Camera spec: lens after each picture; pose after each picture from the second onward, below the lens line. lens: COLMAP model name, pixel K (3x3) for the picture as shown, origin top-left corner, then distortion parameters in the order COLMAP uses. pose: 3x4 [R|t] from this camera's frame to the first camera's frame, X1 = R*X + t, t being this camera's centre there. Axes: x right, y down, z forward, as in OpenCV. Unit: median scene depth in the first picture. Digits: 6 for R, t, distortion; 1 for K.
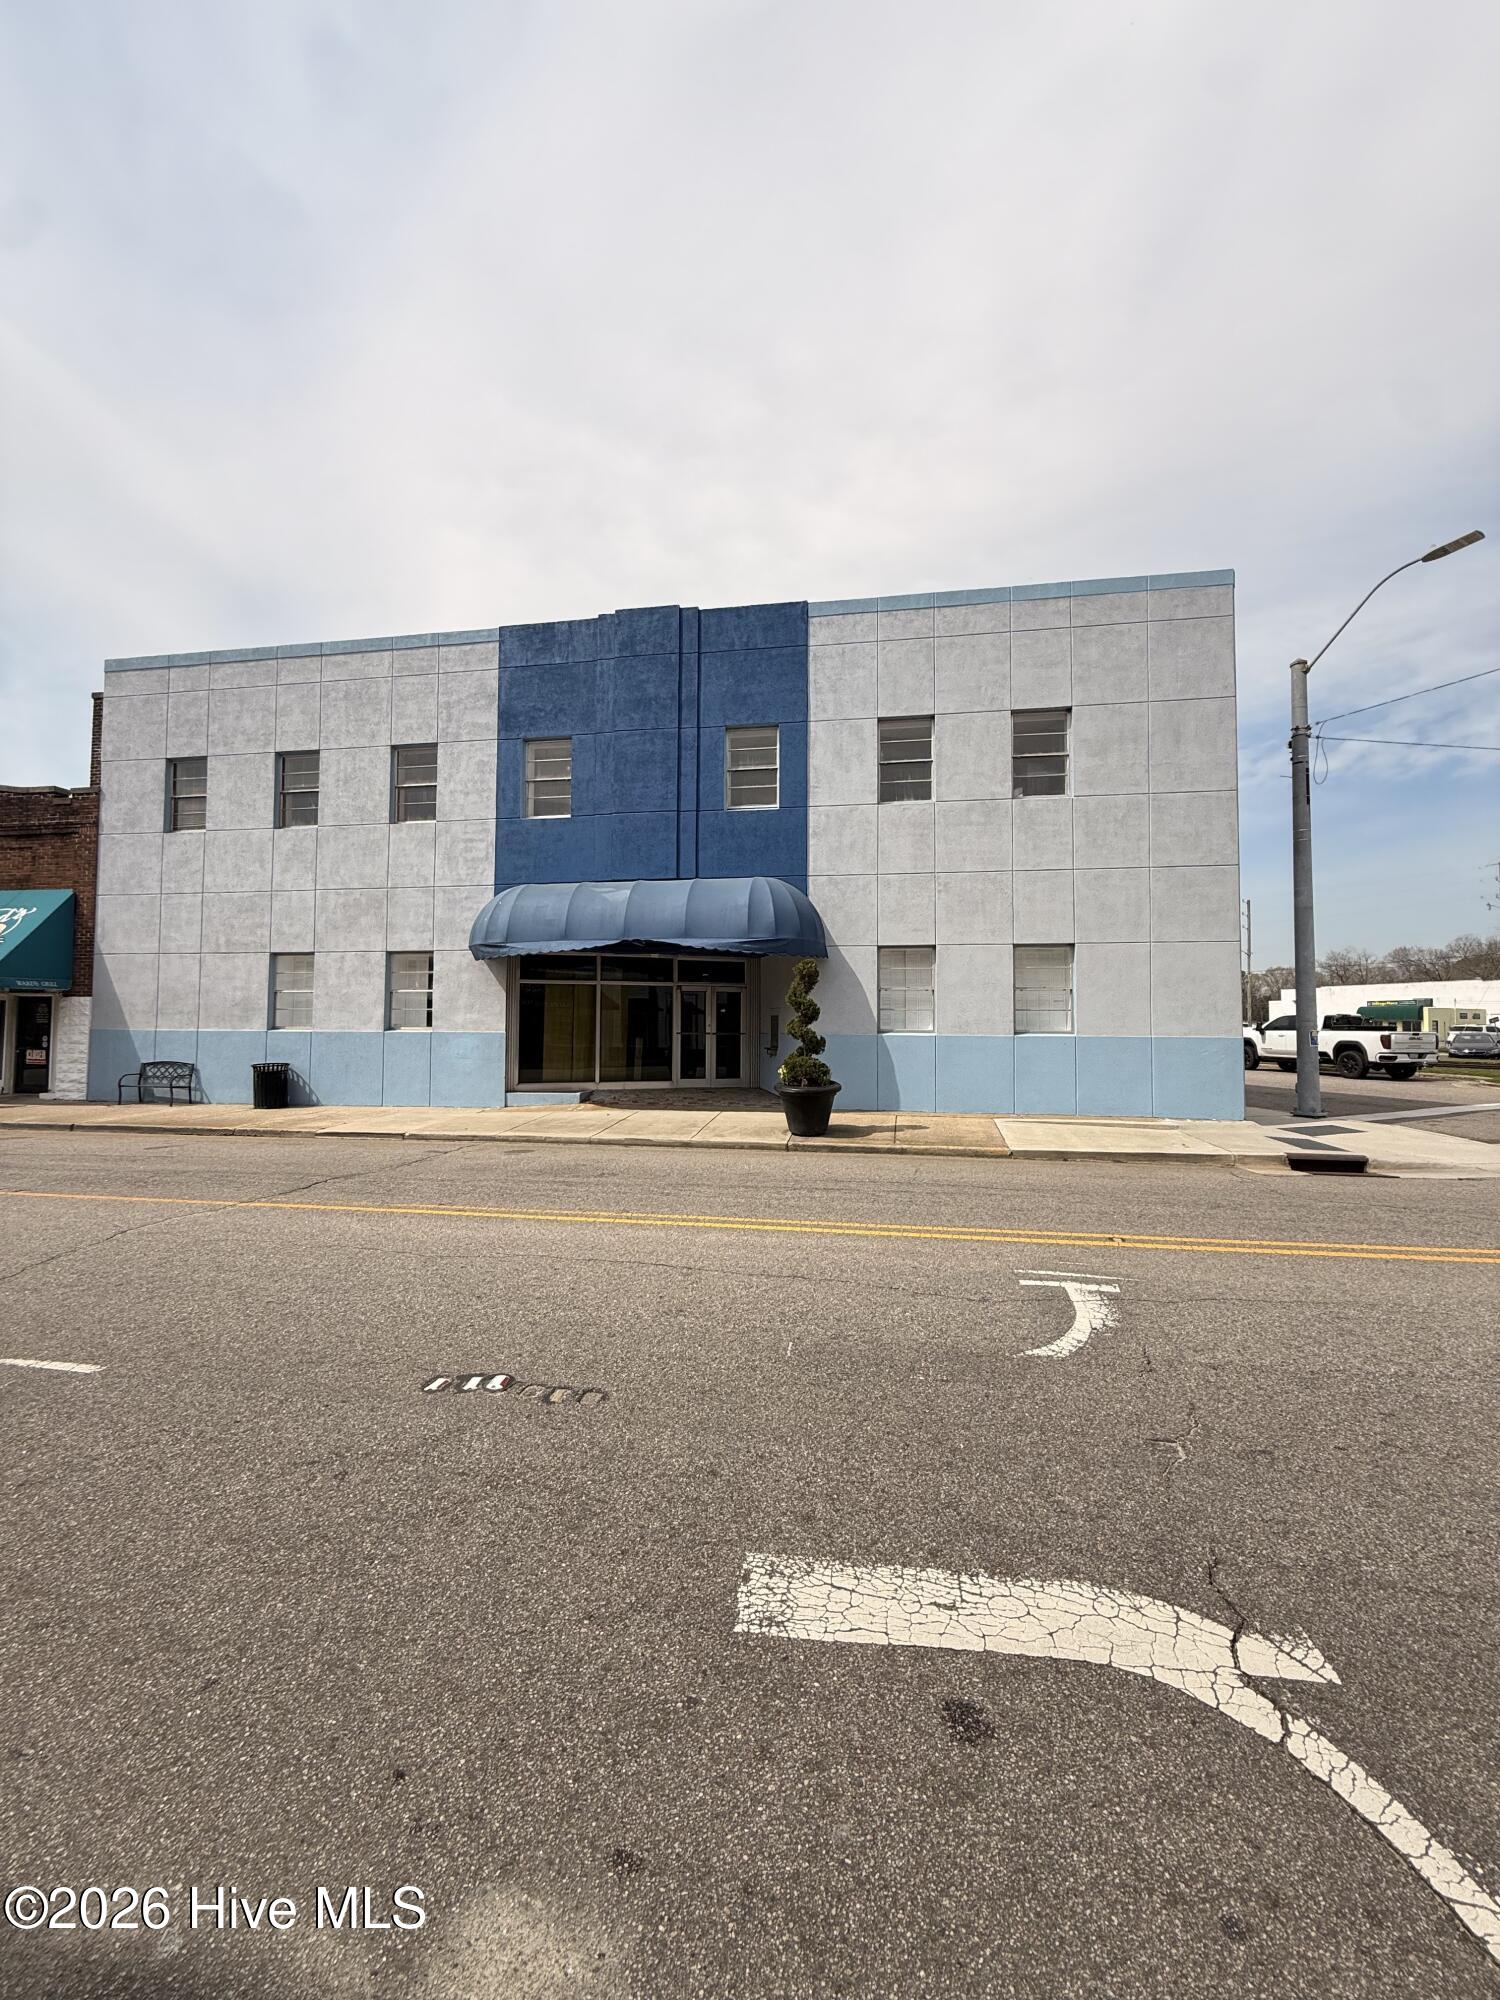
lens RADIAL K [[798.8, 0, 751.1], [0, 798.8, 993.1], [0, 0, 1]] dist [-0.000519, 0.000591]
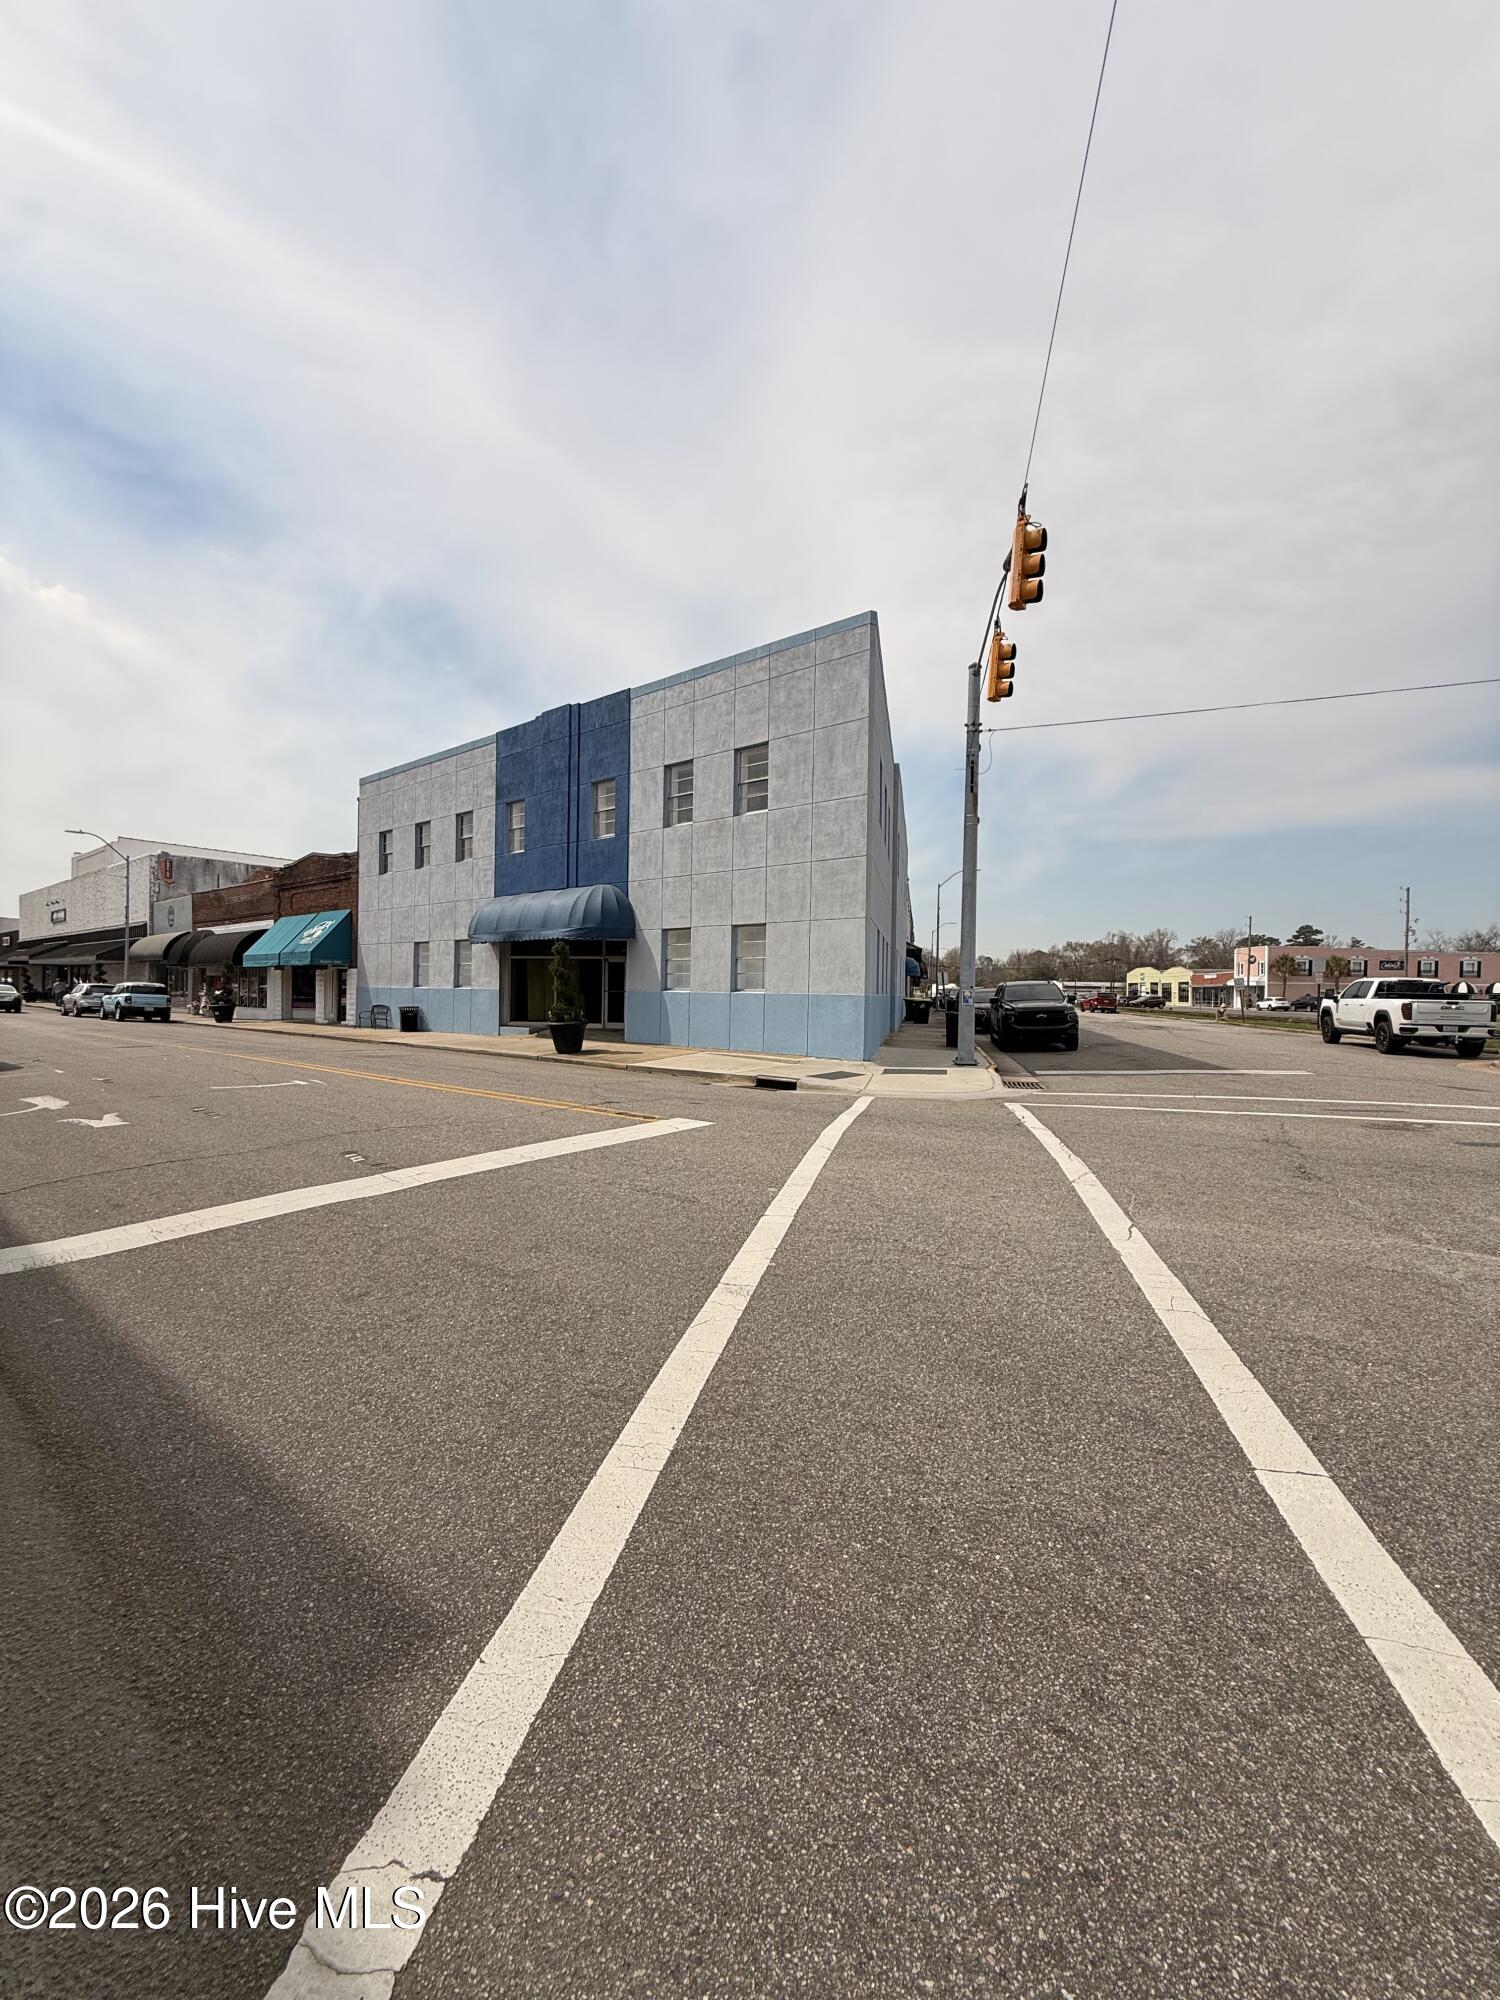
lens RADIAL K [[798.8, 0, 751.1], [0, 798.8, 993.1], [0, 0, 1]] dist [-0.000519, 0.000591]
pose [[0.870302, 0.008421, -0.492446, 0.991942], [0.010430, 0.999314, 0.035522, 0.005735], [0.492408, -0.036051, 0.869618, -0.157629]]
